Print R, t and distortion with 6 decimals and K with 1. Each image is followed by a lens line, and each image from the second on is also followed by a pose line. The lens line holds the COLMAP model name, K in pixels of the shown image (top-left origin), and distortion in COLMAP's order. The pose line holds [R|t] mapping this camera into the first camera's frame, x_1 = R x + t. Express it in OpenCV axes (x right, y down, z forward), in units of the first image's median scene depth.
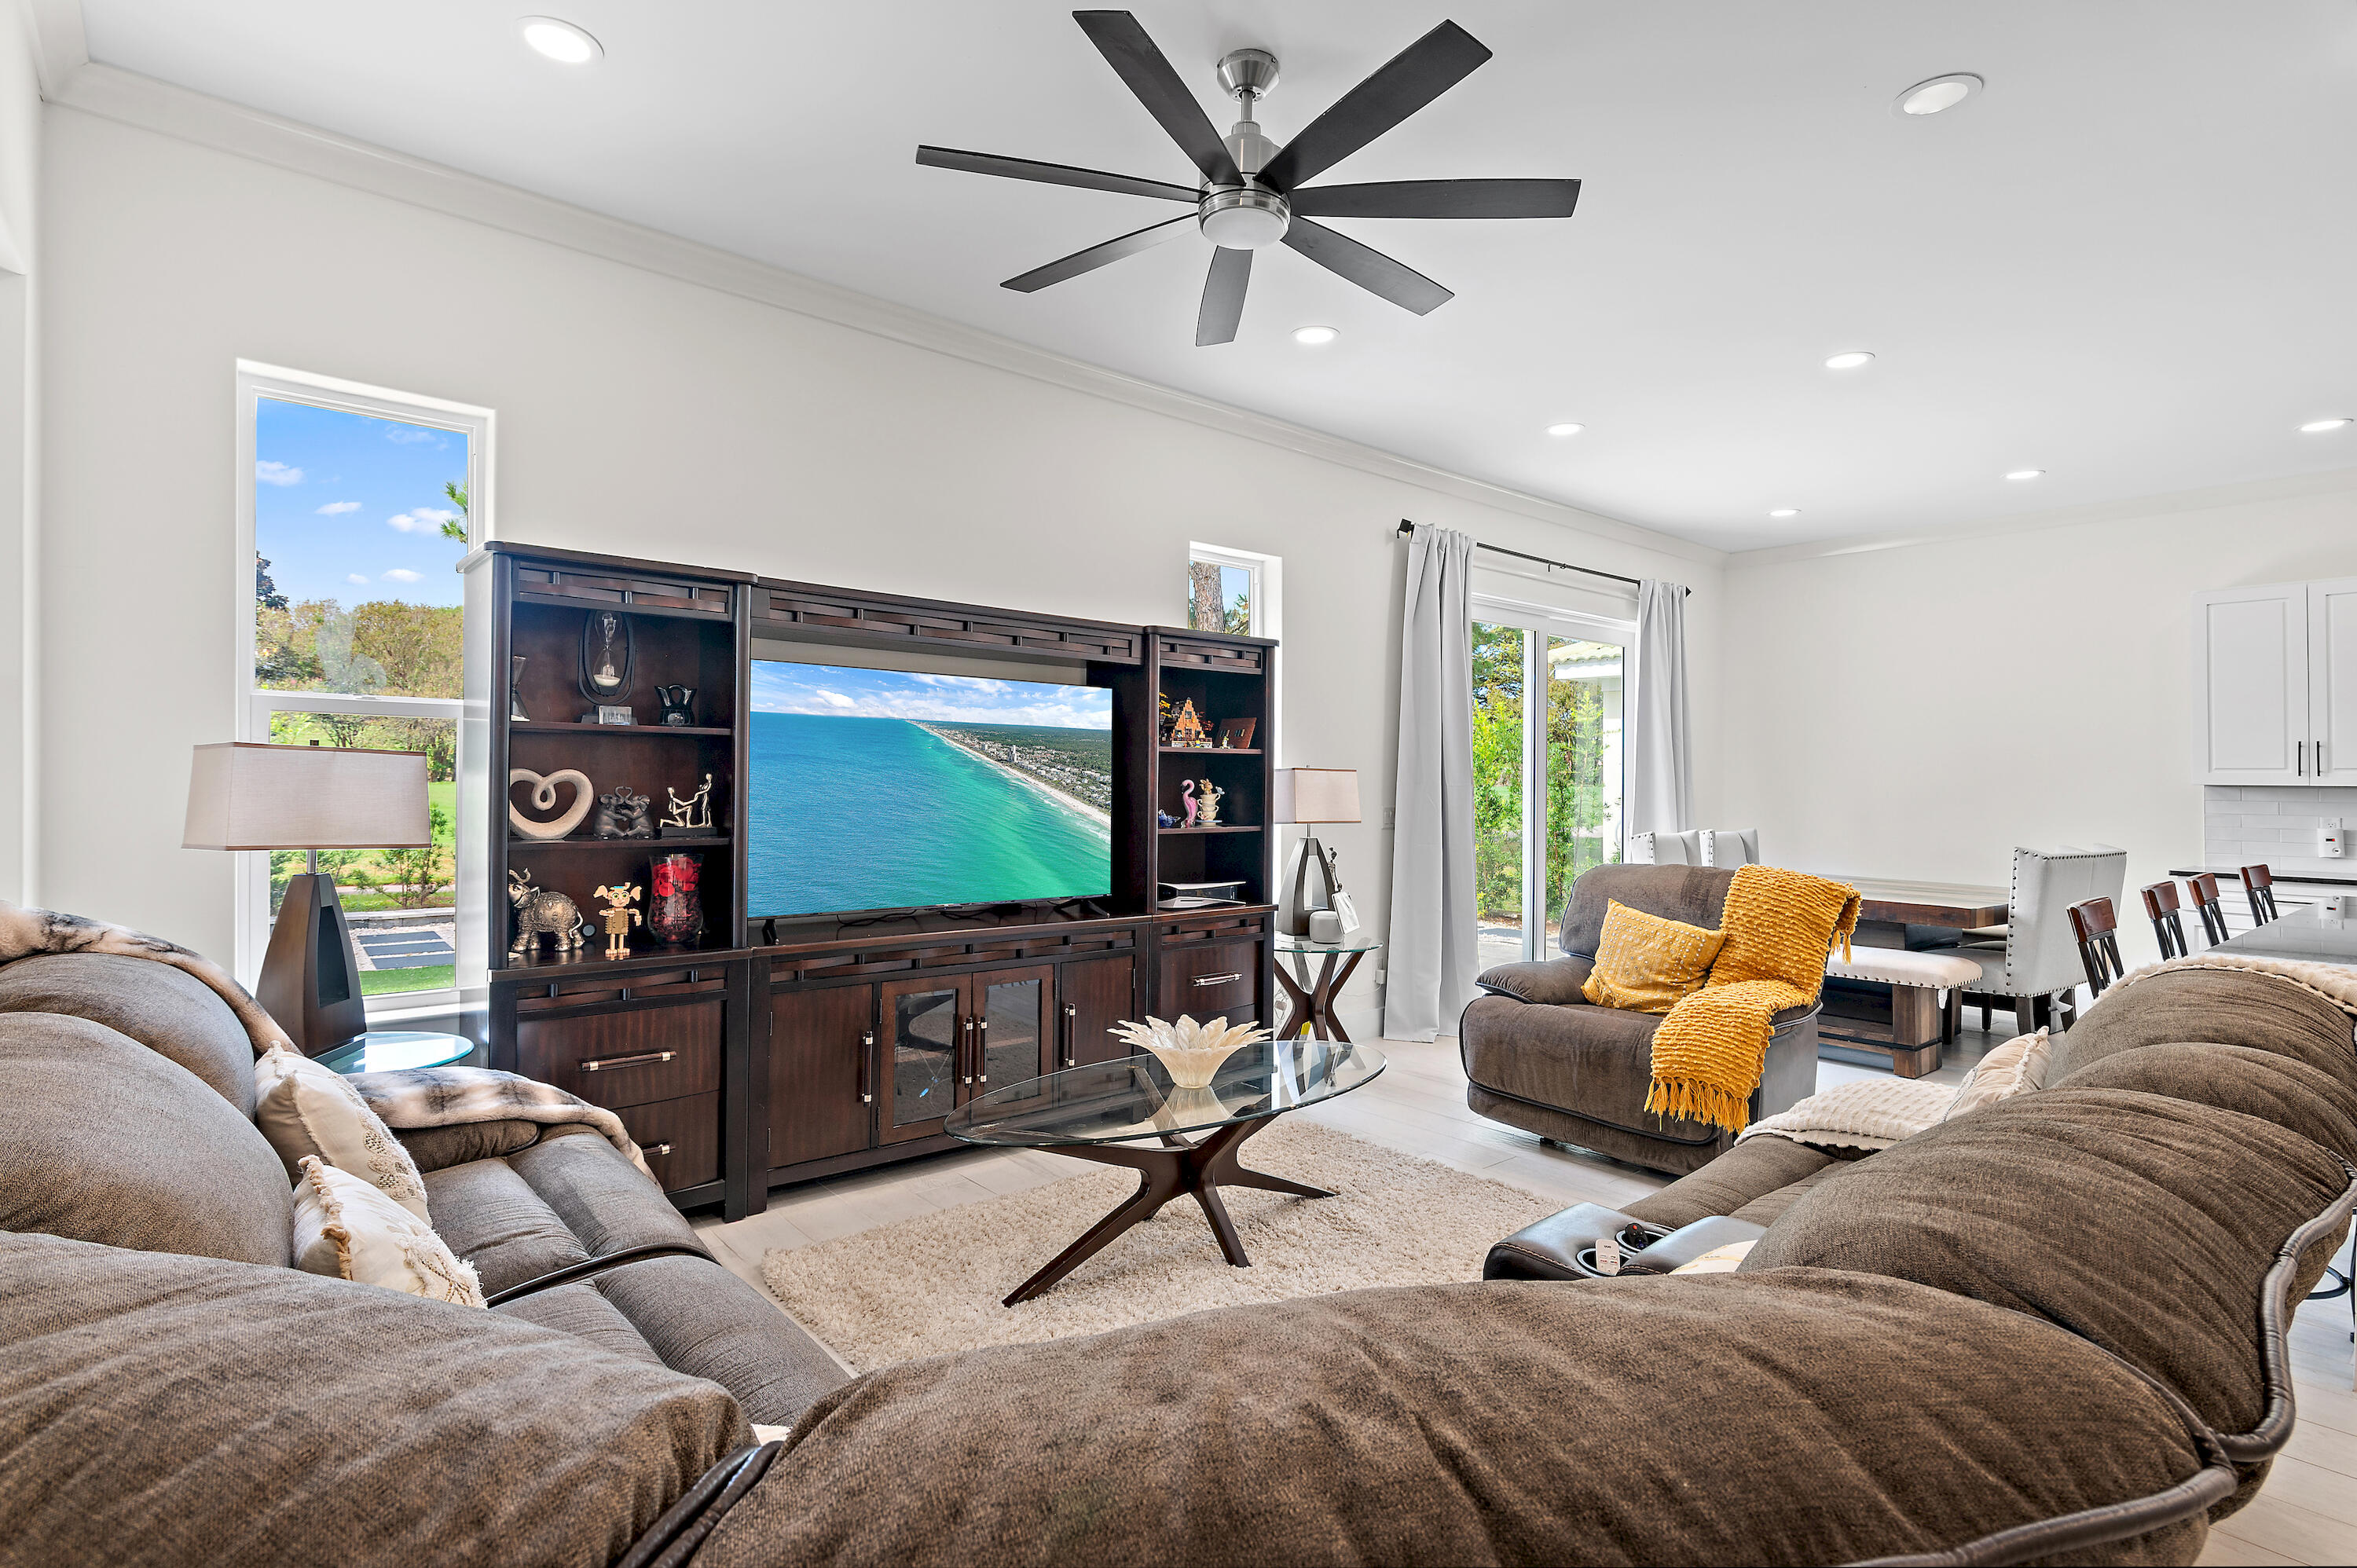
lens RADIAL K [[1155.6, 0, 1177.7], [0, 1155.6, 780.1], [0, 0, 1]] dist [-0.018387, -0.000752]
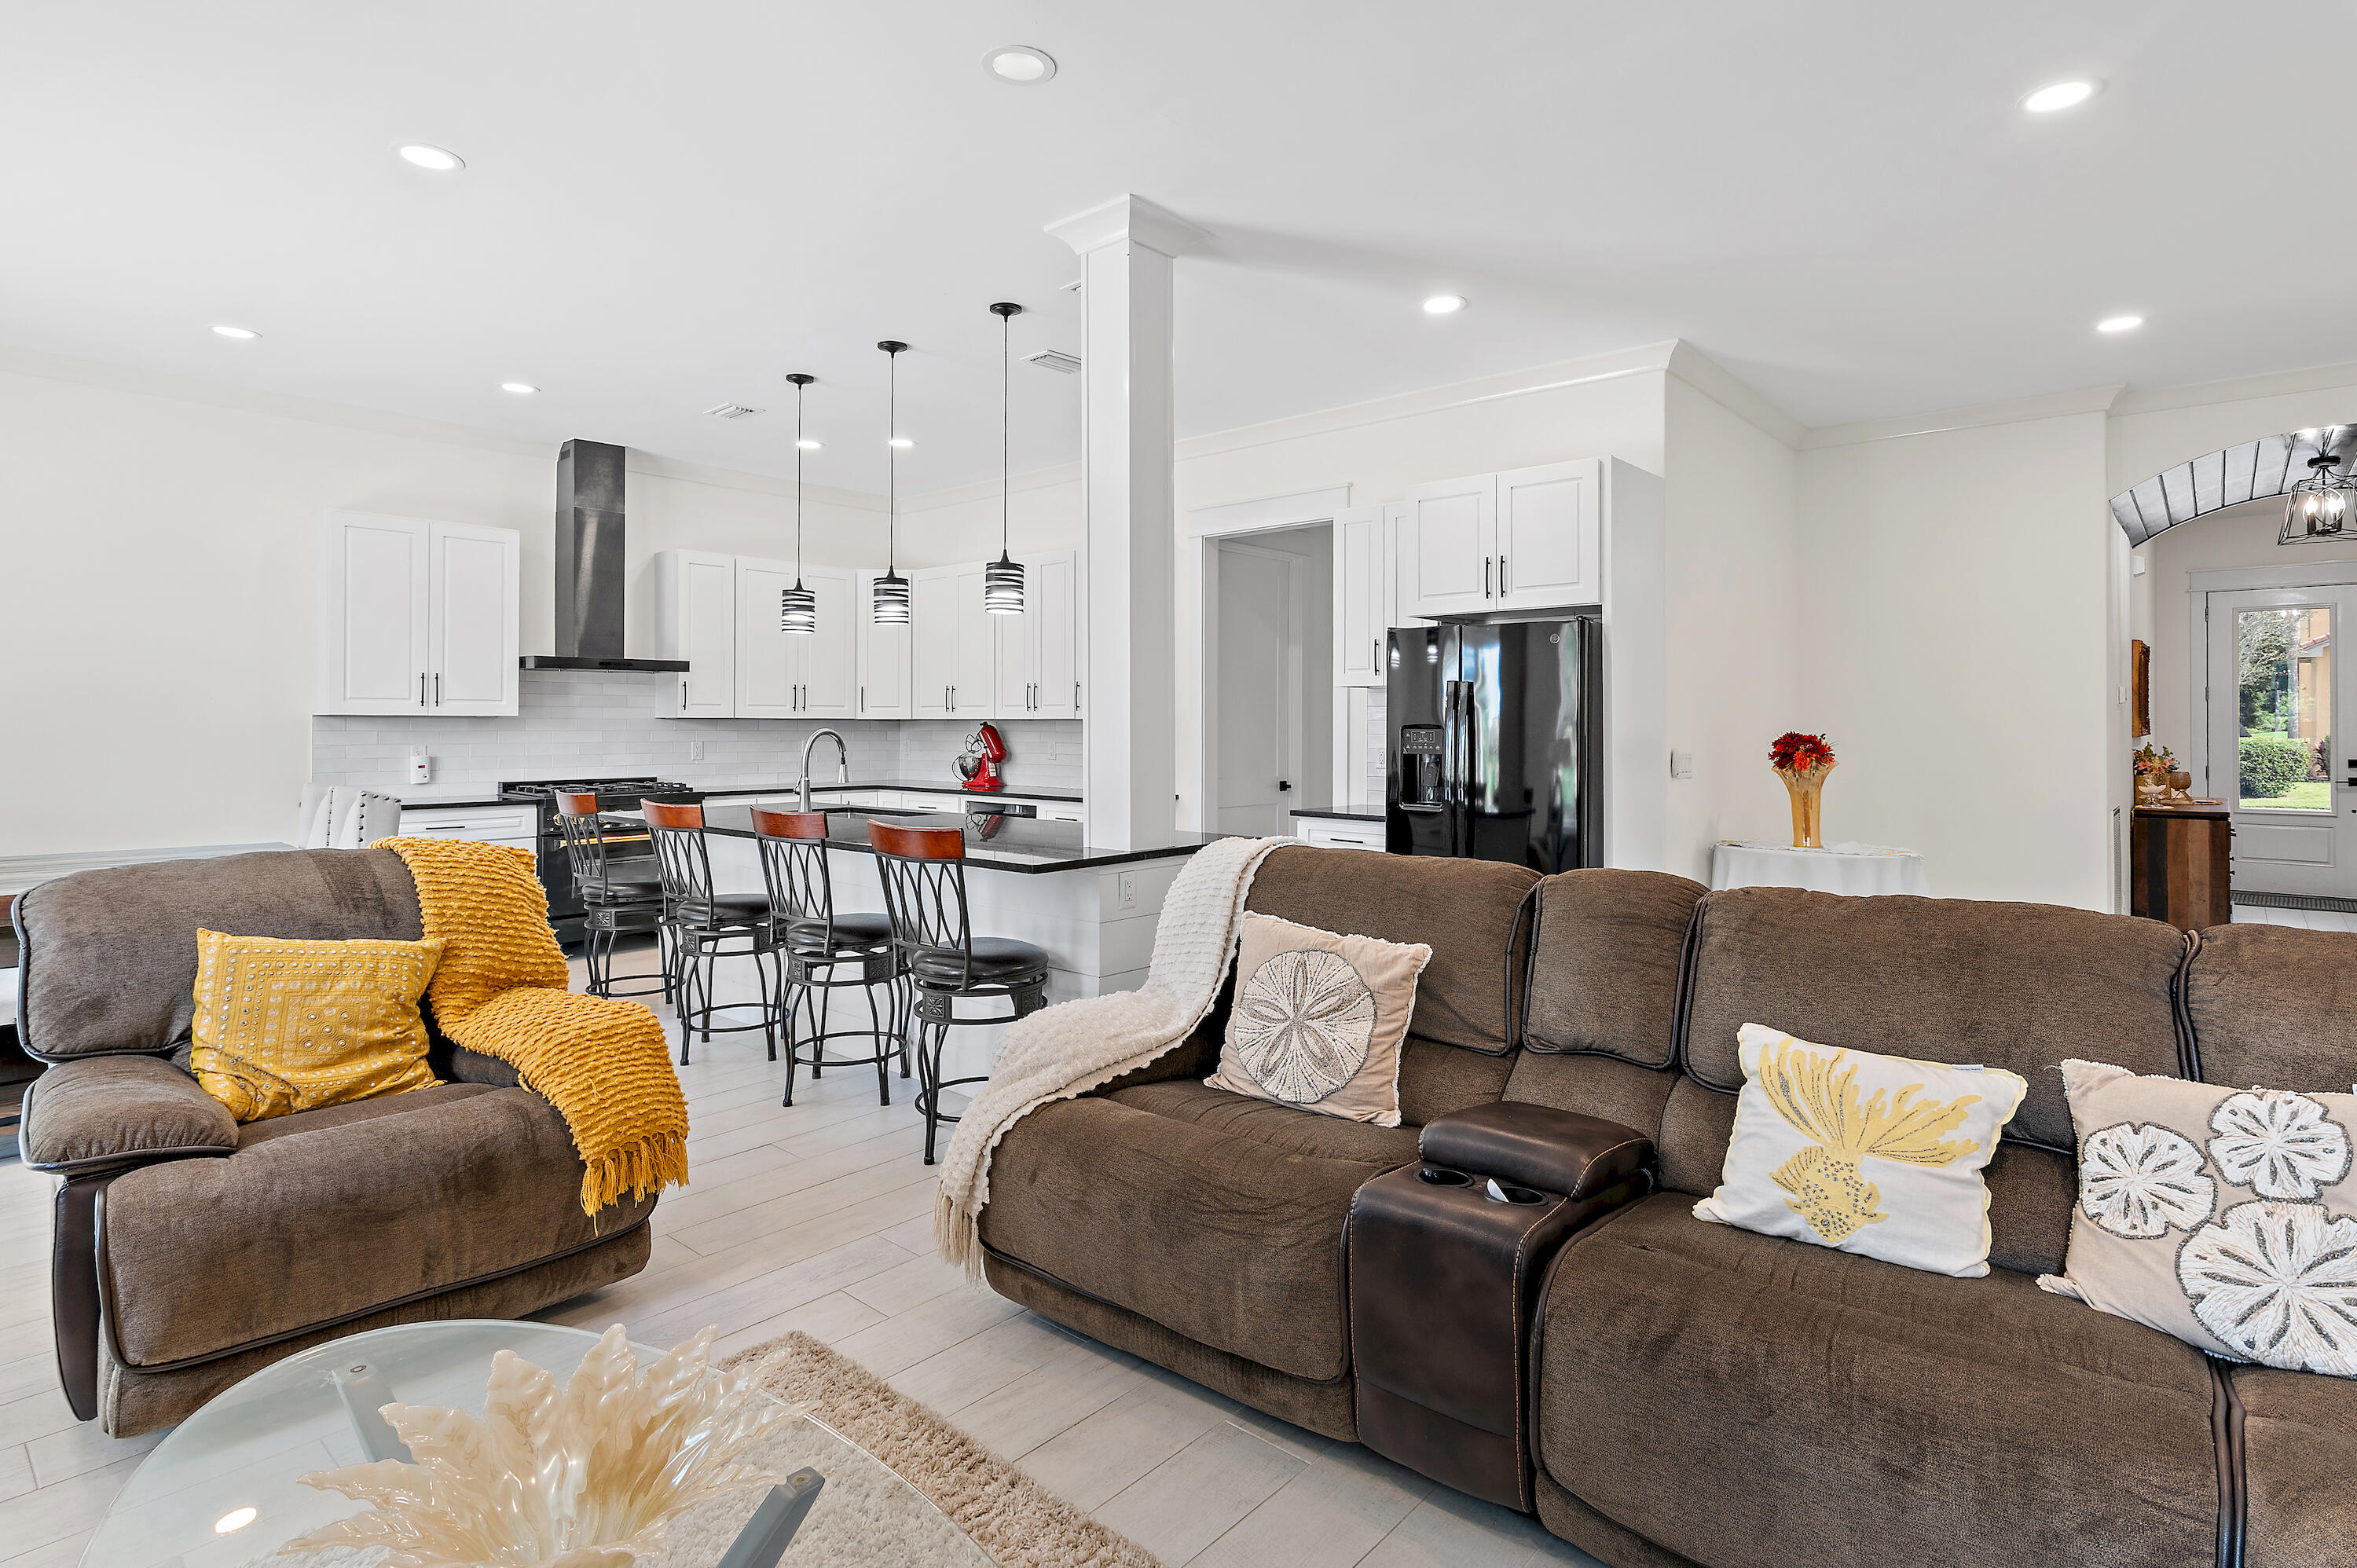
lens RADIAL K [[1194.6, 0, 1179.7], [0, 1194.6, 708.1], [0, 0, 1]] dist [-0.000090, -0.000160]
pose [[-0.169765, 0.002540, 0.985481, -0.272045], [-0.008594, 0.999955, -0.004058, -0.004476], [-0.985447, -0.009158, -0.169735, 0.640199]]
